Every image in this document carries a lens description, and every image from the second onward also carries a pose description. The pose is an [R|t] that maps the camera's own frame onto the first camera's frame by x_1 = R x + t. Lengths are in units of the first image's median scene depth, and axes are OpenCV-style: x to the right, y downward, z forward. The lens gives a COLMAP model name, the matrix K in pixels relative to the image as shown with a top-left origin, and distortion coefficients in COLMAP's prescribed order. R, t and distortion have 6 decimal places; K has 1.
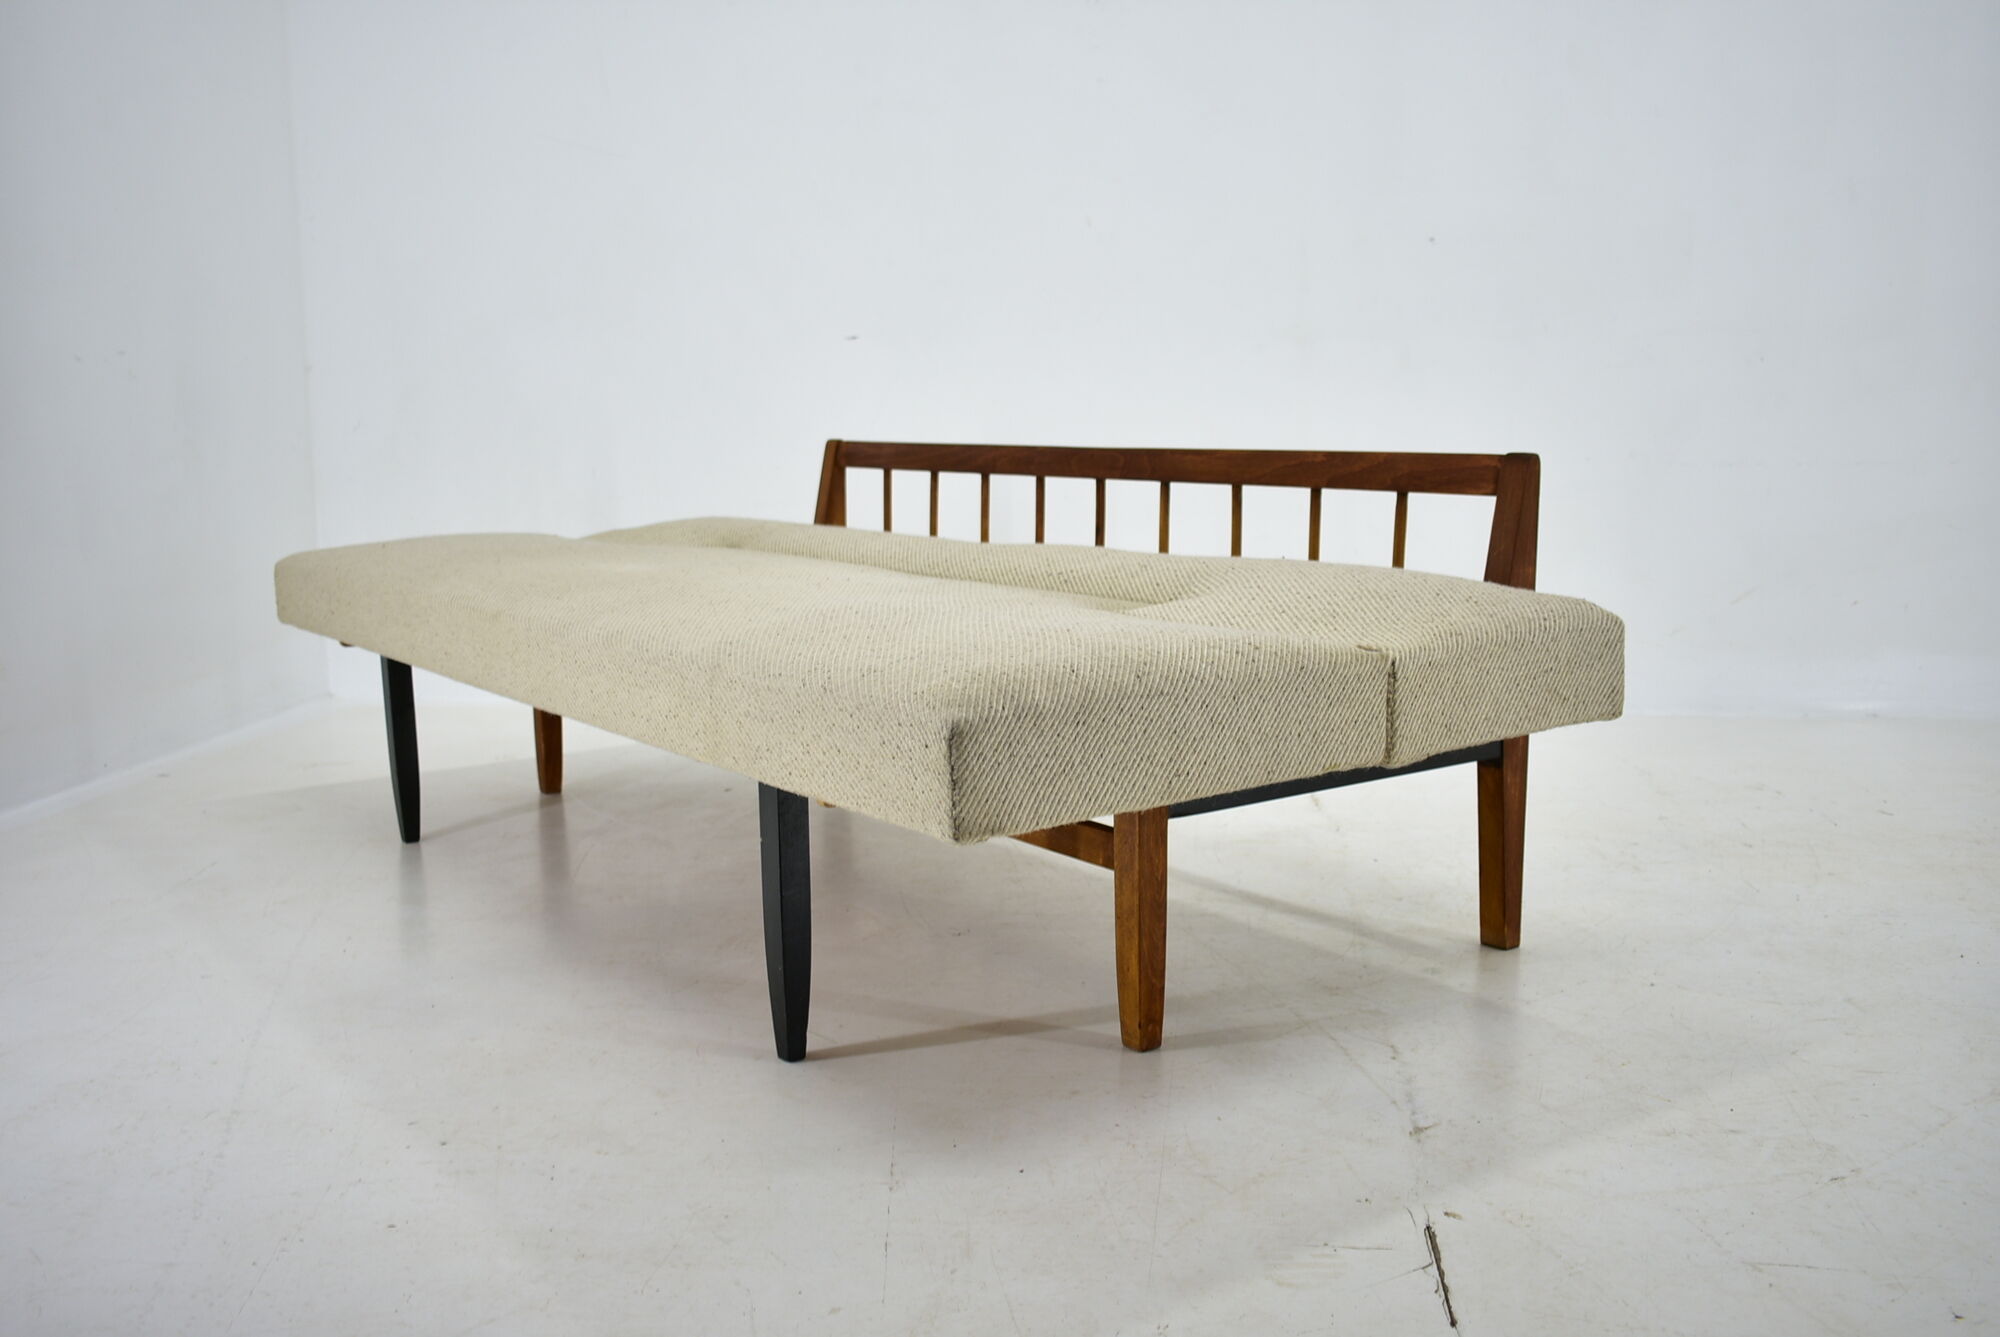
lens RADIAL K [[1808.9, 0, 999.3], [0, 1808.9, 668.3], [0, 0, 1]] dist [-0.019297, -0.002735]
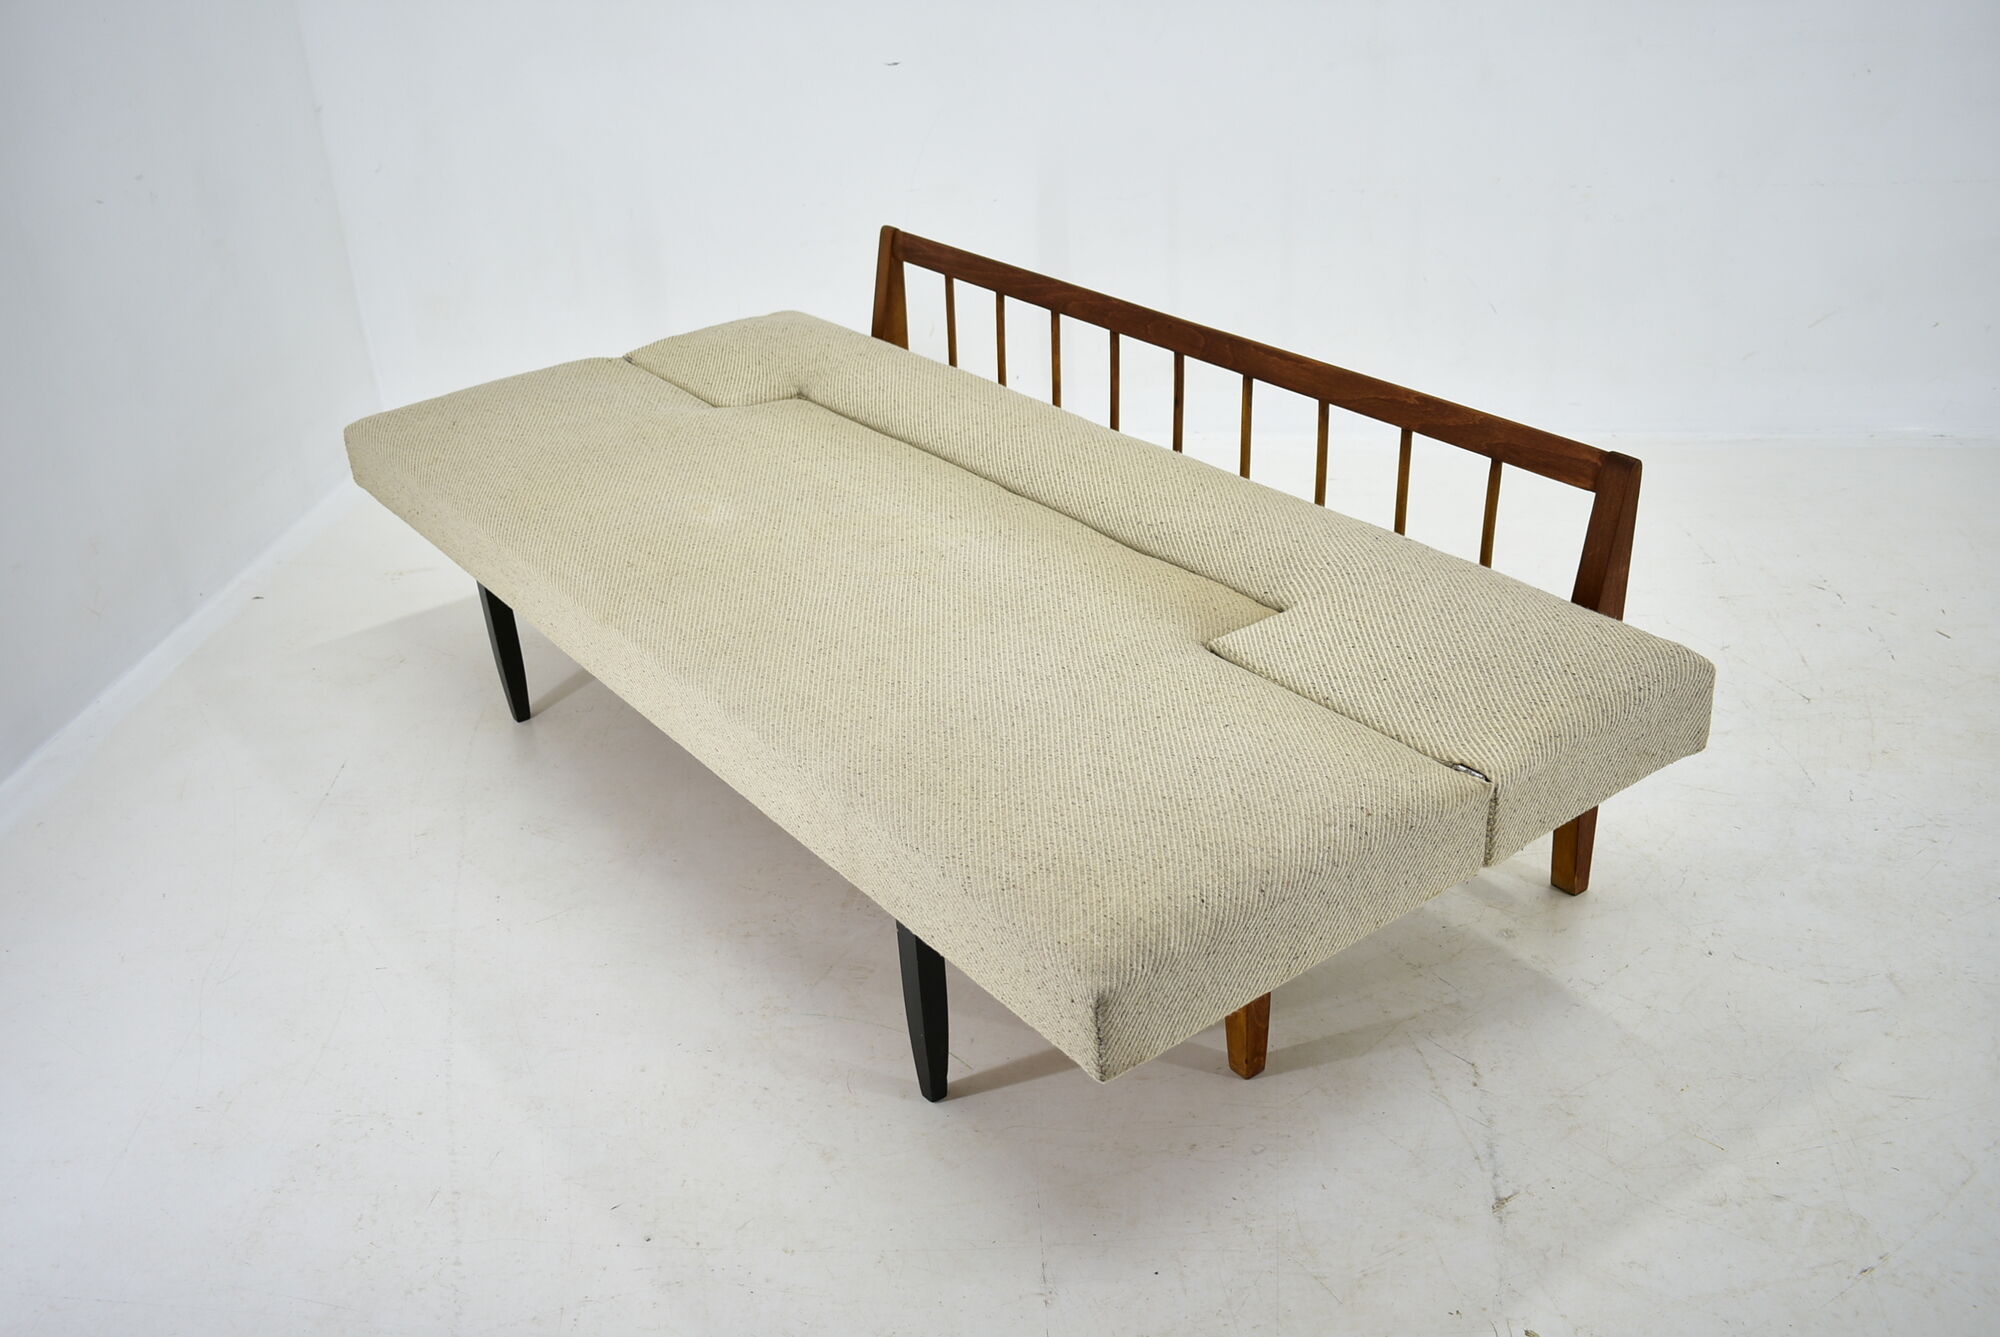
lens RADIAL K [[1808.9, 0, 999.3], [0, 1808.9, 668.3], [0, 0, 1]] dist [-0.019297, -0.002735]
pose [[0.999209, -0.036068, -0.016773, -0.047013], [0.039566, 0.944702, 0.325534, -0.400714], [0.004104, -0.325940, 0.945381, 0.029459]]
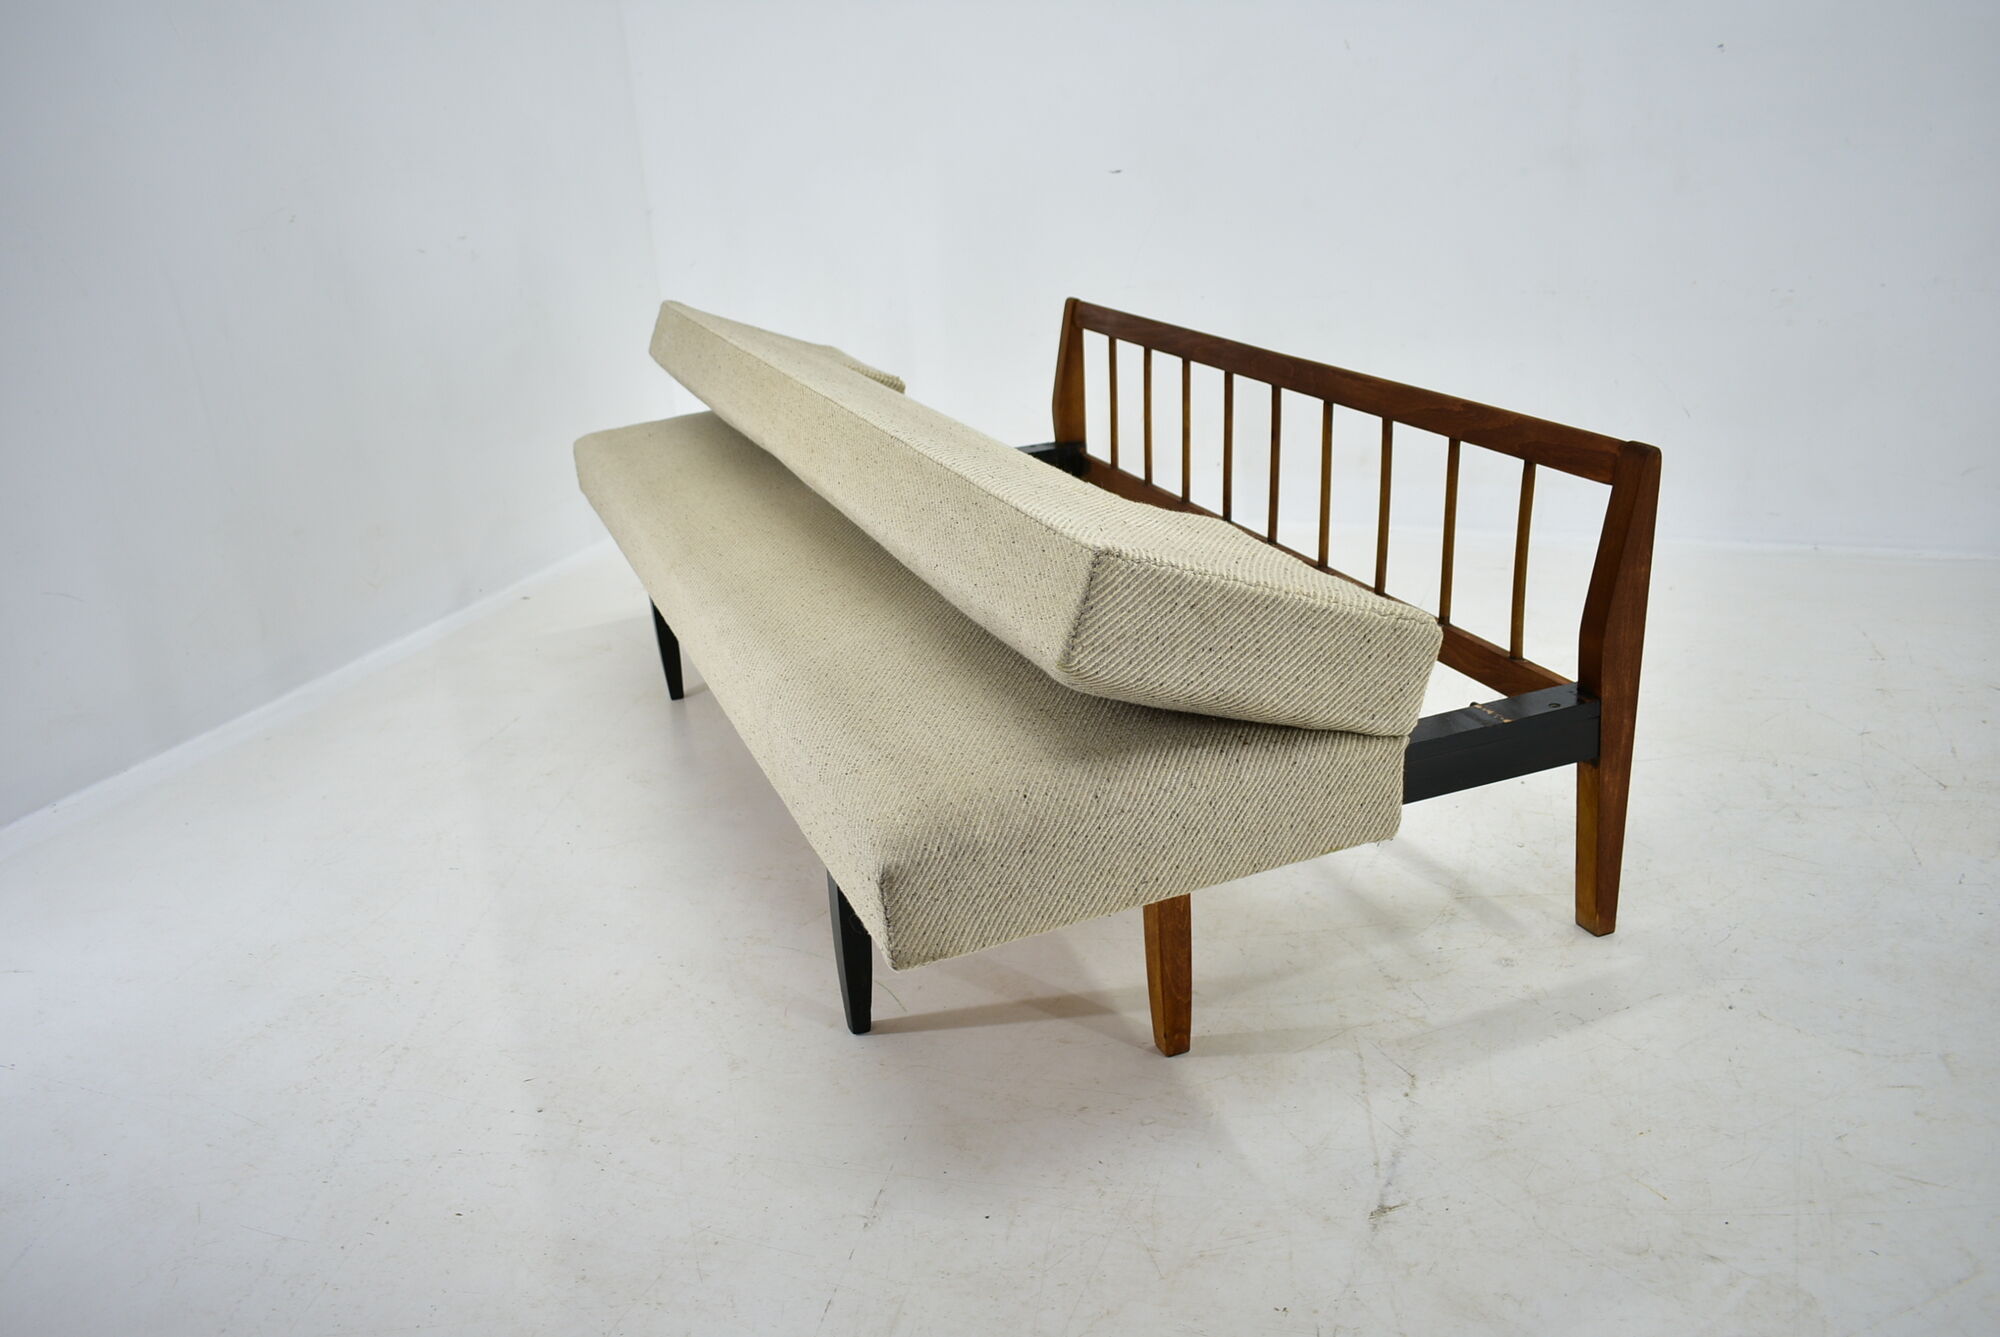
lens RADIAL K [[1575.5, 0, 998.8], [0, 1575.5, 667.6], [0, 0, 1]] dist [-0.012005, 0.007267]
pose [[0.963728, 0.043986, -0.263235, 0.219571], [0.015283, 0.975611, 0.218975, -0.219751], [0.266447, -0.215055, 0.939552, 0.151264]]
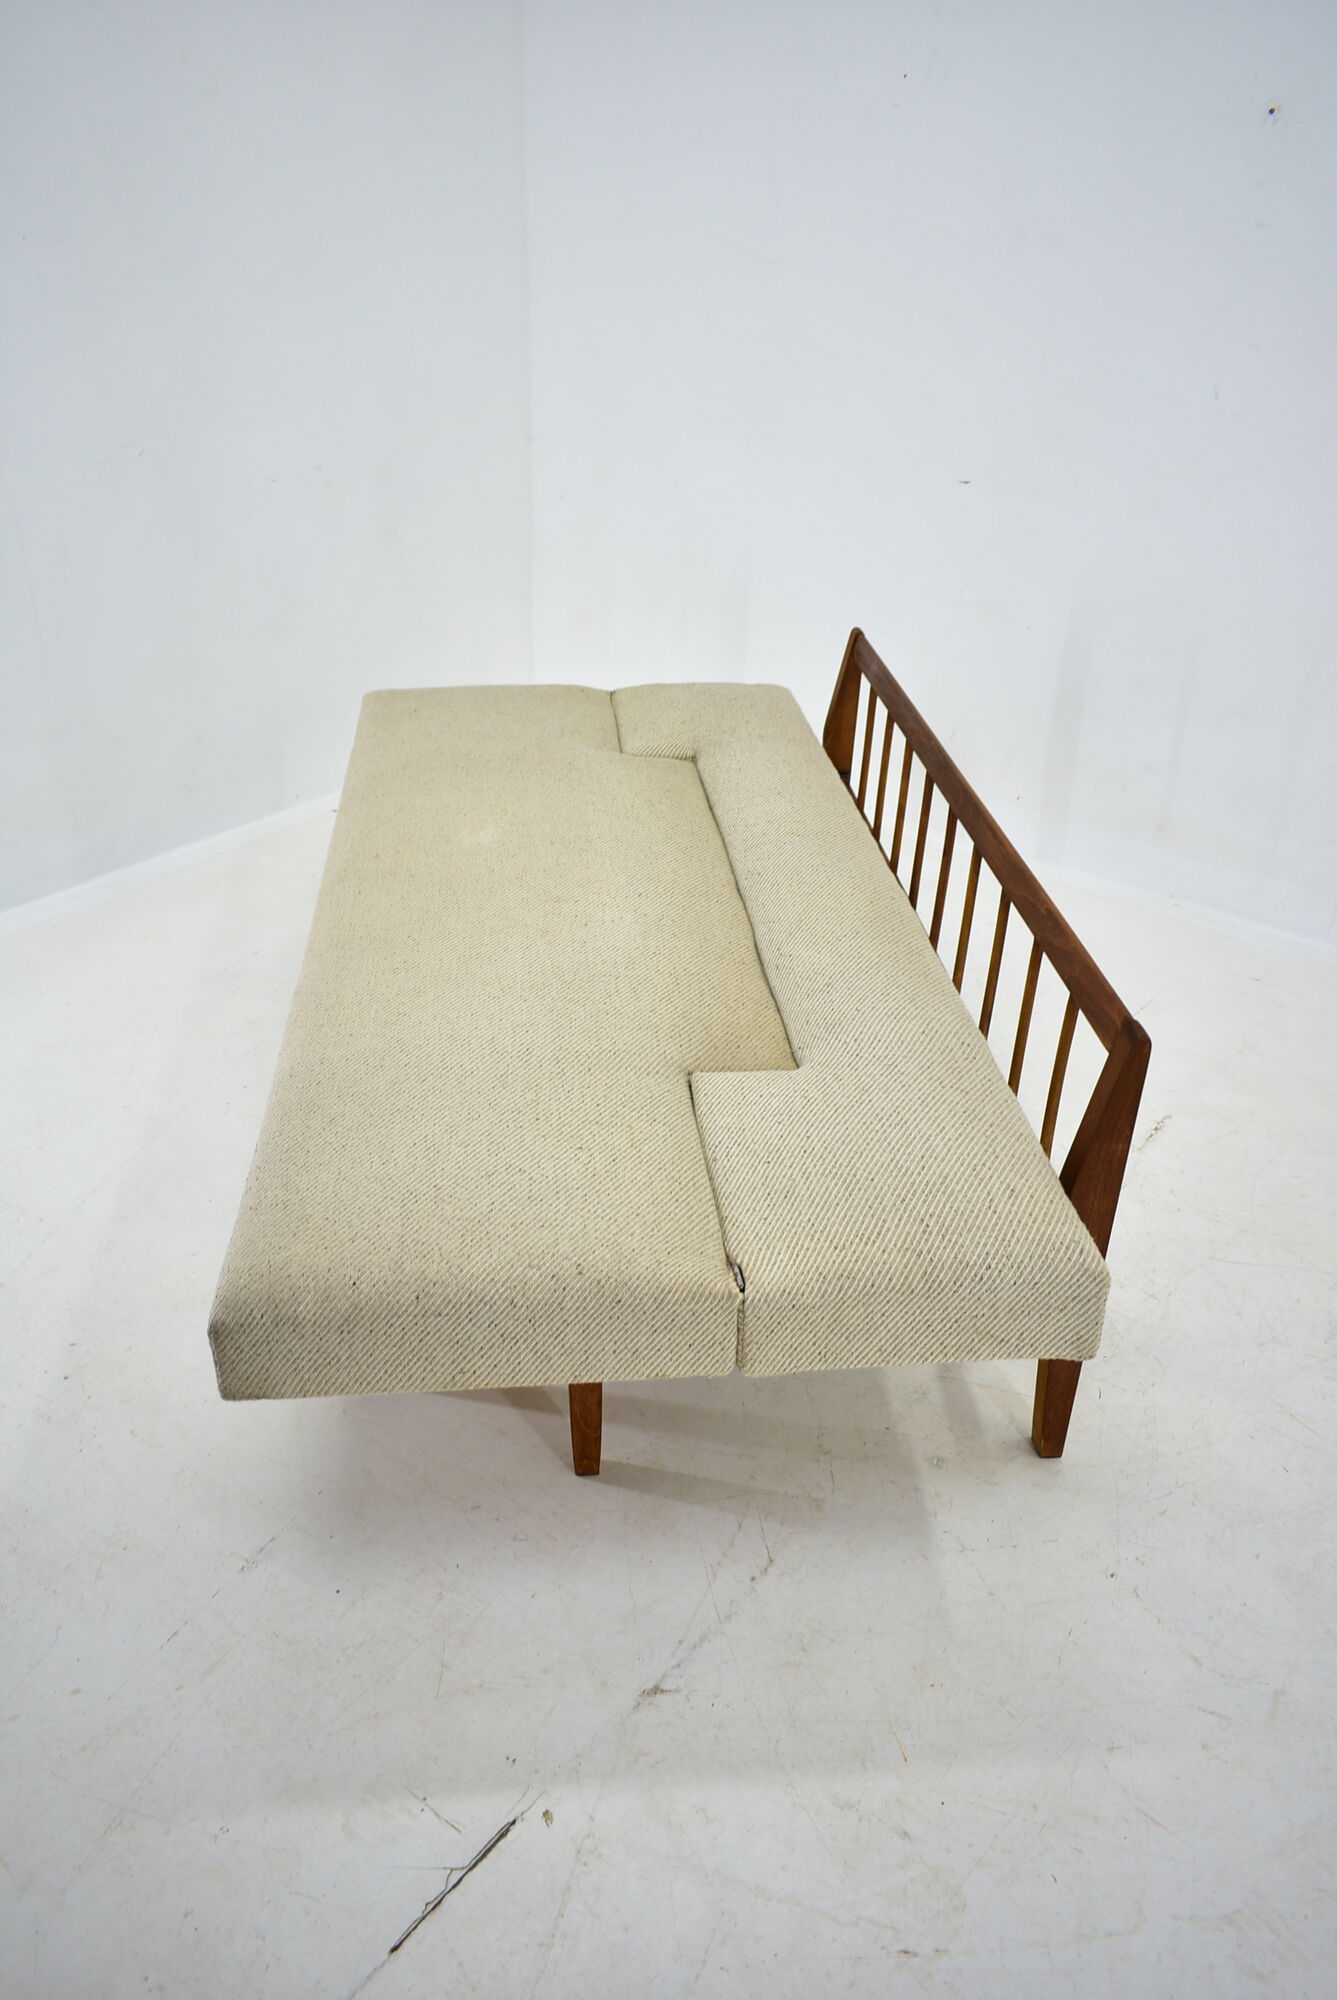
lens RADIAL K [[1575.5, 0, 656.4], [0, 1575.5, 1008.8], [0, 0, 1]] dist [-0.012005, 0.007267]
pose [[0.854411, 0.273874, -0.441559, 0.498123], [-0.106089, 0.923859, 0.367735, -0.456163], [0.508652, -0.267352, 0.818411, 0.272698]]
